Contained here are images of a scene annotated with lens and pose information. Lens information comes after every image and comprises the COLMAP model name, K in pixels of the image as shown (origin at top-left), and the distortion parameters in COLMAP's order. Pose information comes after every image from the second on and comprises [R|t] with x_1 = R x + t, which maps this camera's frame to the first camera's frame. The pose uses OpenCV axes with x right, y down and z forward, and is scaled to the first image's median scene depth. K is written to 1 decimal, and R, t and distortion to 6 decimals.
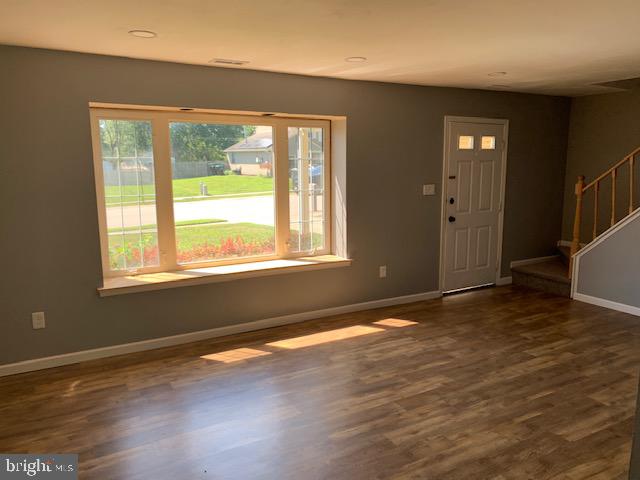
lens RADIAL K [[487.0, 0, 324.5], [0, 487.0, 239.9], [0, 0, 1]] dist [0.031175, -0.035621]
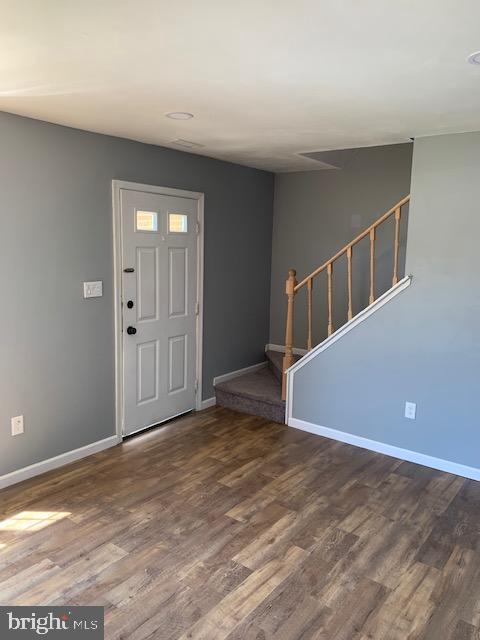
lens RADIAL K [[487.0, 0, 239.6], [0, 487.0, 317.0], [0, 0, 1]] dist [0.031175, -0.035621]
pose [[0.917953, -0.031683, 0.395423, 0.135531], [0.035160, 0.999381, -0.001547, -0.058219], [-0.395129, 0.015323, 0.918498, 0.317741]]
